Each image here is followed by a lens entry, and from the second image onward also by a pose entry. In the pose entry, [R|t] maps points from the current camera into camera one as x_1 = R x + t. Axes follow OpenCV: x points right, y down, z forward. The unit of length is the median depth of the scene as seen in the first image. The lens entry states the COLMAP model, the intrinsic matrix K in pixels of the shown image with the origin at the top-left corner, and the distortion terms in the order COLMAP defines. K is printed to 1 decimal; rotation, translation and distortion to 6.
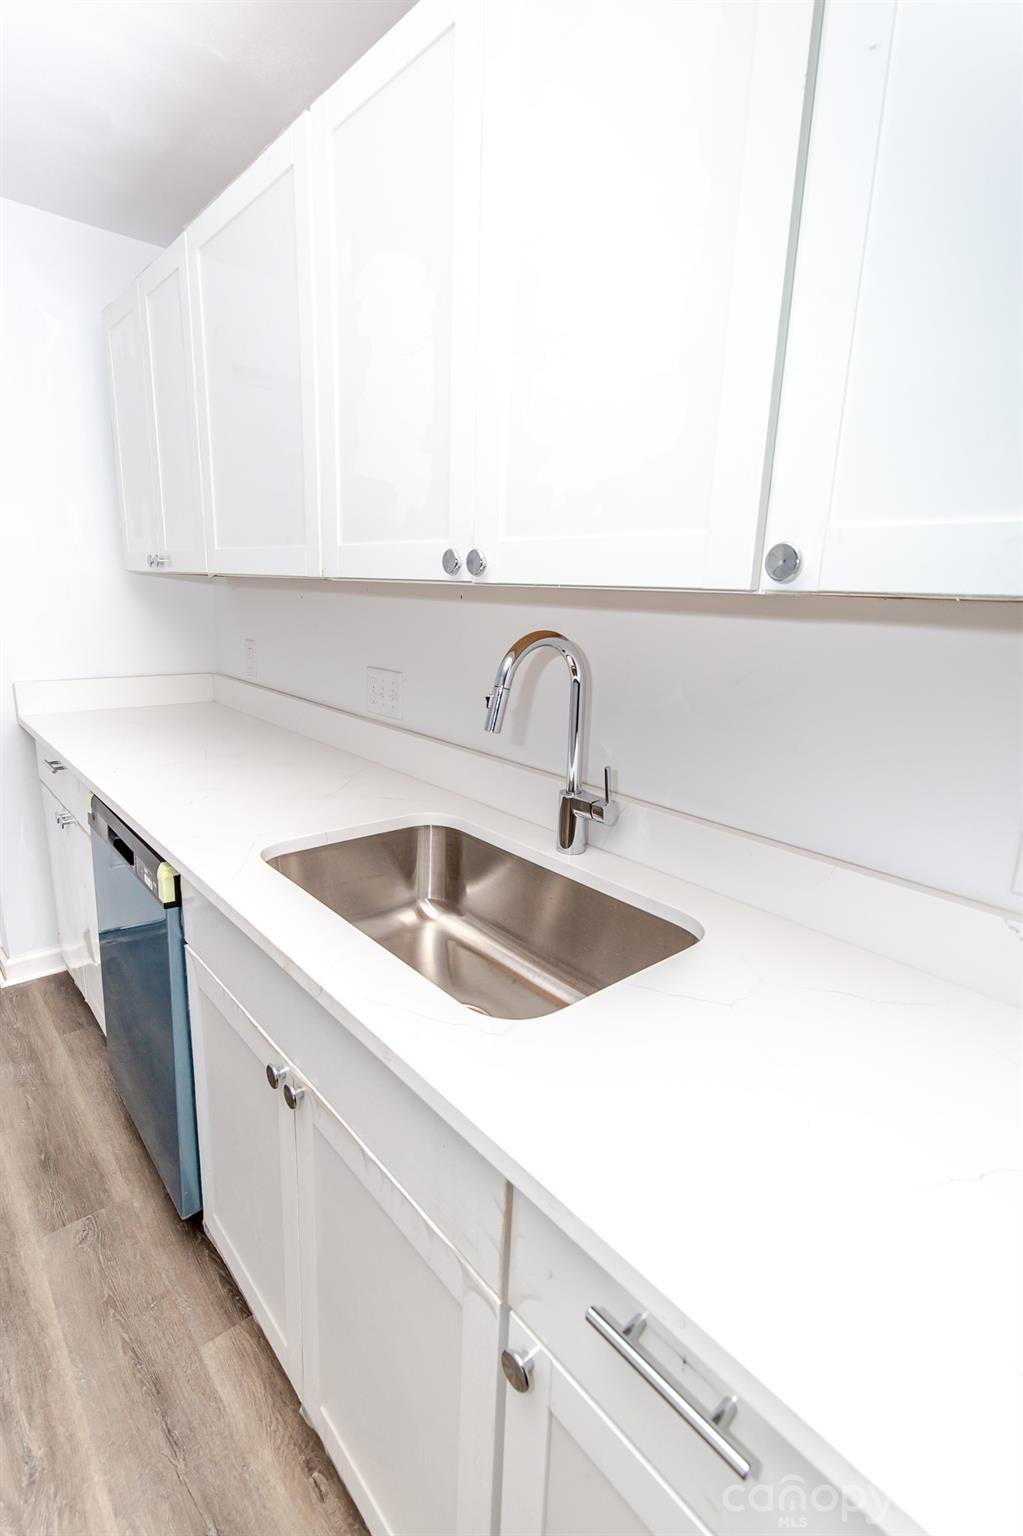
lens RADIAL K [[737.9, 0, 511.5], [0, 737.9, 768.0], [0, 0, 1]] dist [0.000325, -0.000425]
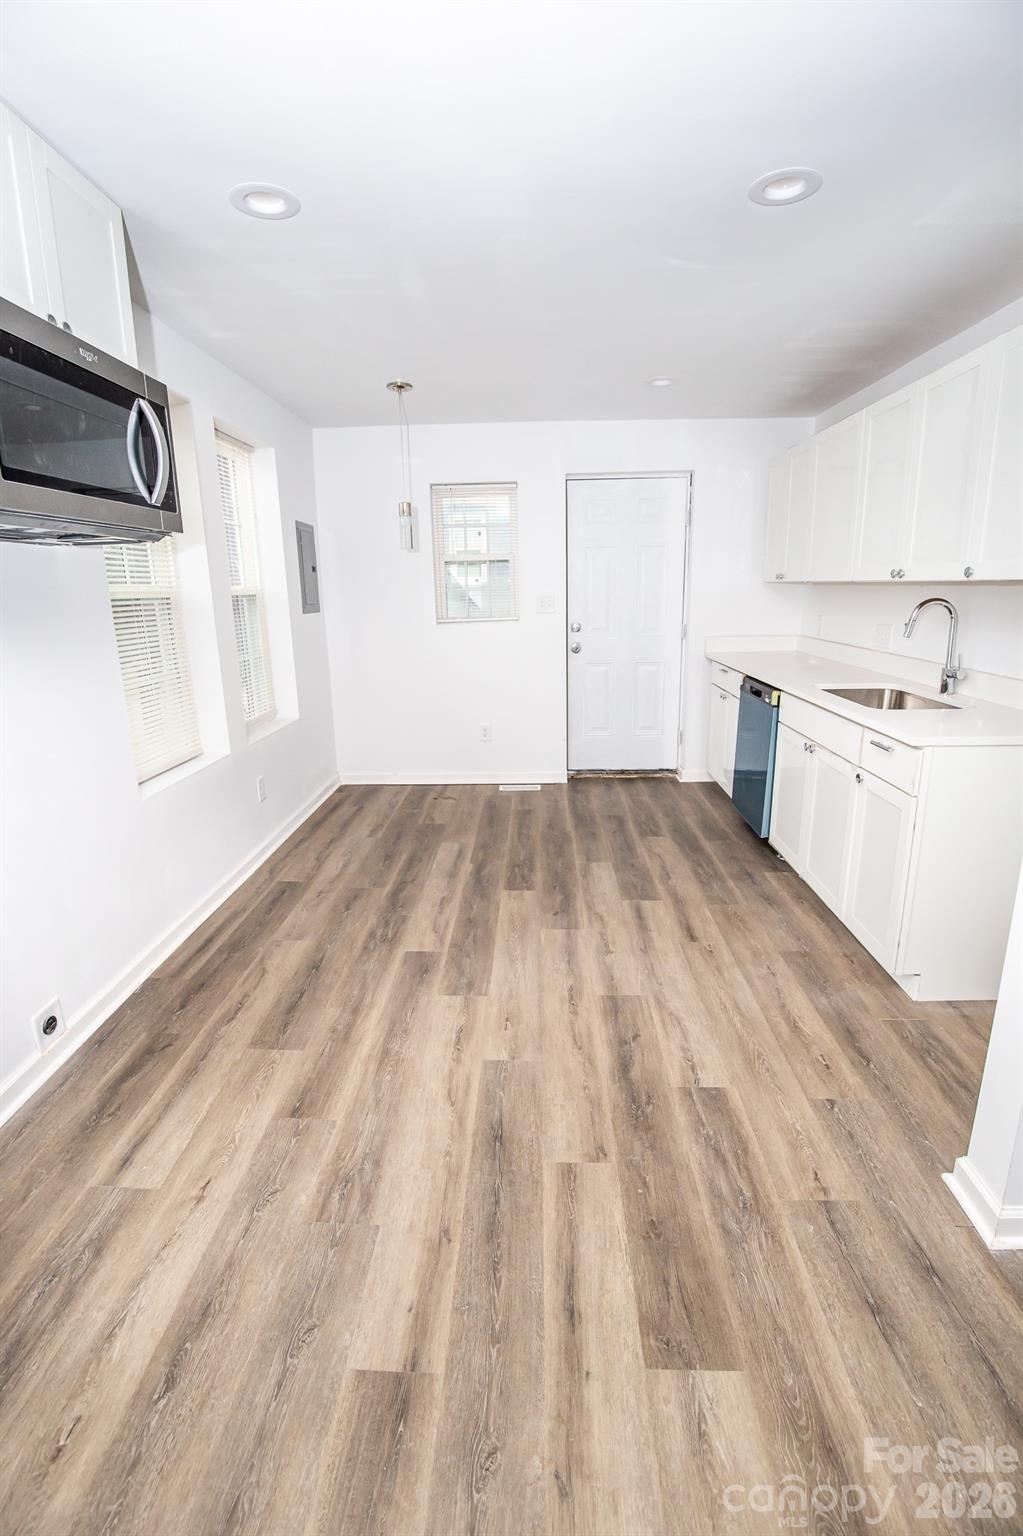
lens RADIAL K [[737.9, 0, 511.5], [0, 737.9, 768.0], [0, 0, 1]] dist [0.000325, -0.000425]
pose [[0.741061, 0.114319, -0.661634, 0.636031], [-0.116094, 0.992374, 0.041434, 0.411171], [0.661325, 0.046107, 0.748681, -1.653469]]
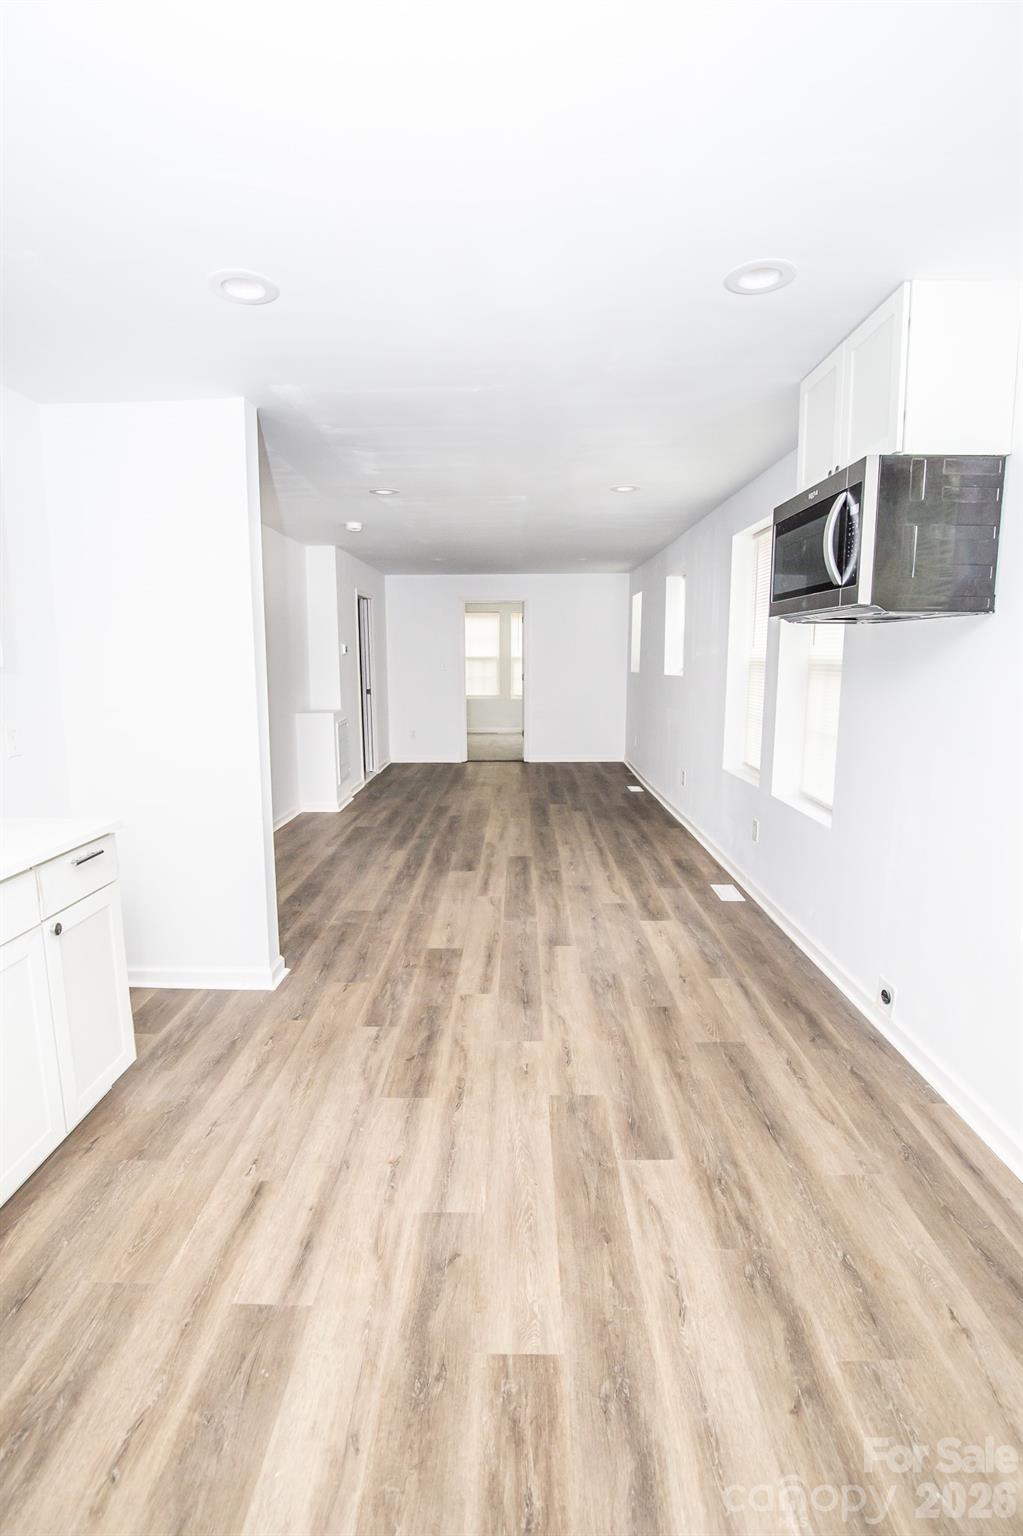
lens RADIAL K [[737.9, 0, 511.5], [0, 737.9, 768.0], [0, 0, 1]] dist [0.000325, -0.000425]
pose [[-0.757749, -0.136005, 0.638215, -1.612697], [0.129308, 0.927349, 0.351147, -0.300558], [-0.639606, 0.348608, -0.685111, 0.818295]]
